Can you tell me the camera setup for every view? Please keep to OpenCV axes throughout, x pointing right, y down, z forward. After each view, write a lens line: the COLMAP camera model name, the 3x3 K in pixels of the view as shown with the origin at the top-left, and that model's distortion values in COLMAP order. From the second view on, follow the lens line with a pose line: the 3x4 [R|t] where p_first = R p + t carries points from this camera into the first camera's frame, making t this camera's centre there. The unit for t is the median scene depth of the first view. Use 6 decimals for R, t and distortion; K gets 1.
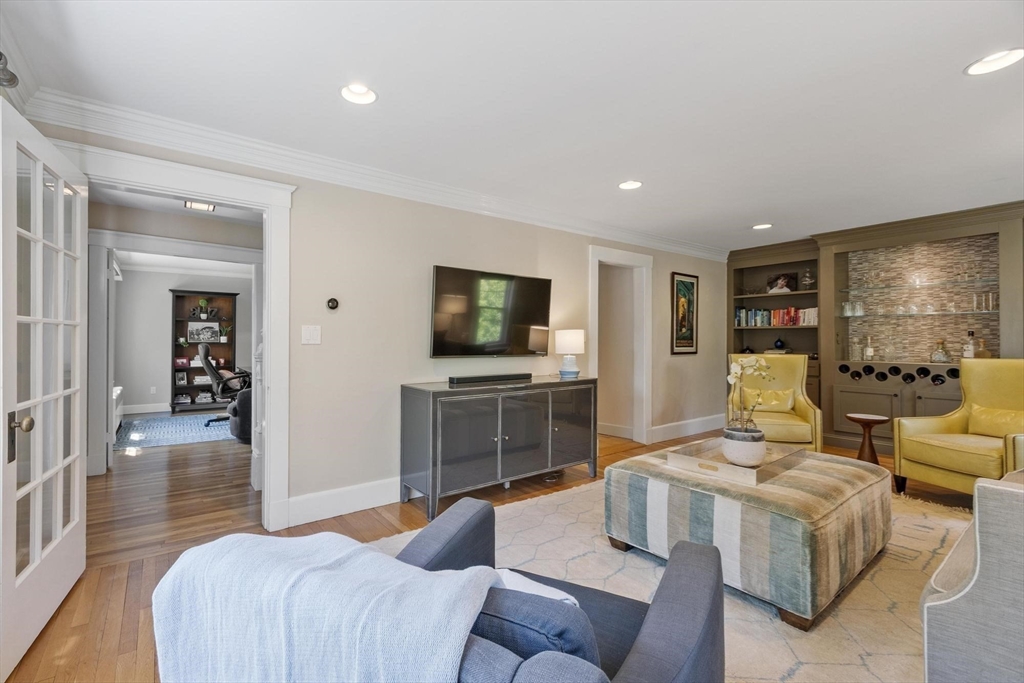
lens RADIAL K [[456.9, 0, 513.4], [0, 456.9, 336.1], [0, 0, 1]] dist [0.008090, -0.000847]
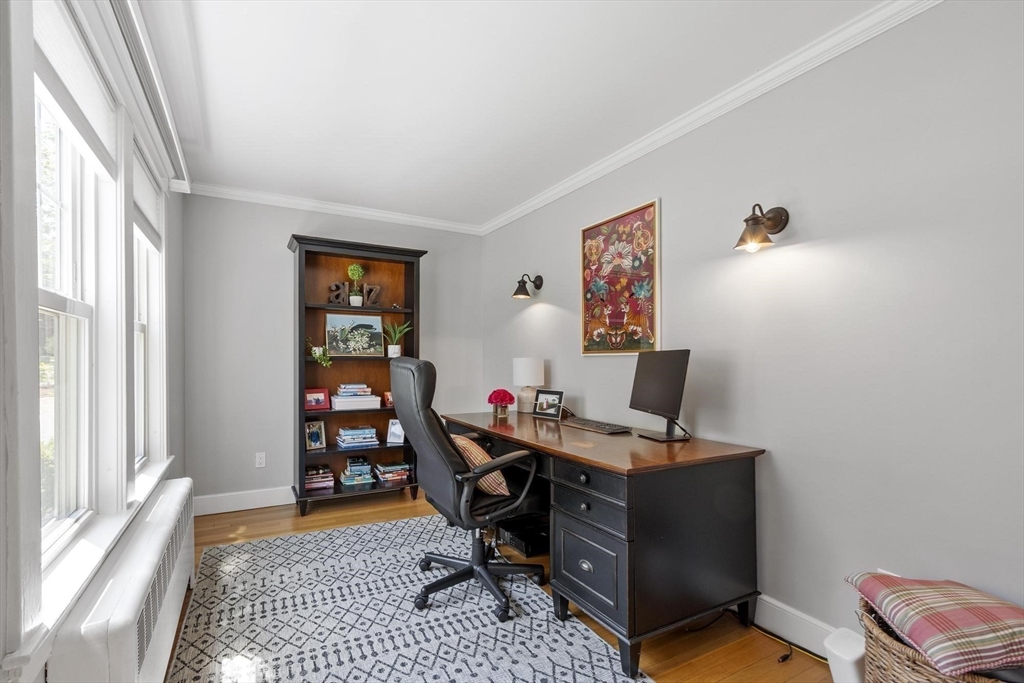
lens RADIAL K [[456.9, 0, 510.4], [0, 456.9, 367.2], [0, 0, 1]] dist [0.008090, -0.000847]
pose [[0.991860, 0.009685, -0.126967, -0.464732], [-0.006071, 0.999566, 0.028816, 0.009475], [0.127191, -0.027810, 0.991488, 0.562374]]
